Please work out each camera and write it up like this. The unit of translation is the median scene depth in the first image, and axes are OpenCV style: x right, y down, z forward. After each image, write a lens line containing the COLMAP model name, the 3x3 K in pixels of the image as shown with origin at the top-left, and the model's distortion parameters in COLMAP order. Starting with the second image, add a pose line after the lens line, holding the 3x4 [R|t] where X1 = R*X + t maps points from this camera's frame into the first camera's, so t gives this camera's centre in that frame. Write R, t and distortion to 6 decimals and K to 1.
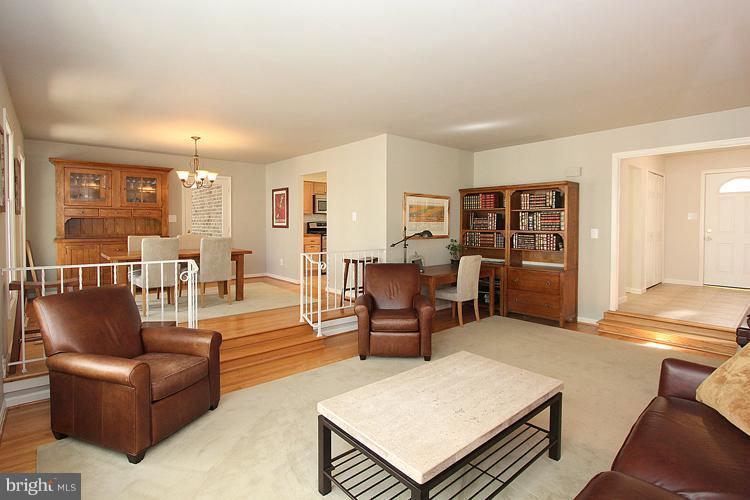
lens RADIAL K [[380.9, 0, 379.3], [0, 380.9, 229.5], [0, 0, 1]] dist [-0.001920, -0.000284]
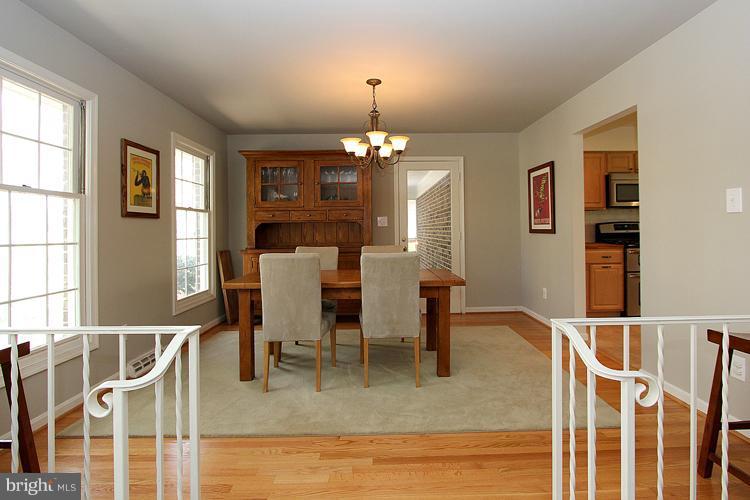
lens RADIAL K [[380.9, 0, 379.3], [0, 380.9, 229.5], [0, 0, 1]] dist [-0.001920, -0.000284]
pose [[0.753996, -0.013288, -0.656745, -0.066715], [0.004182, 0.999872, -0.015429, -0.002224], [0.656866, 0.008887, 0.753955, 0.409634]]
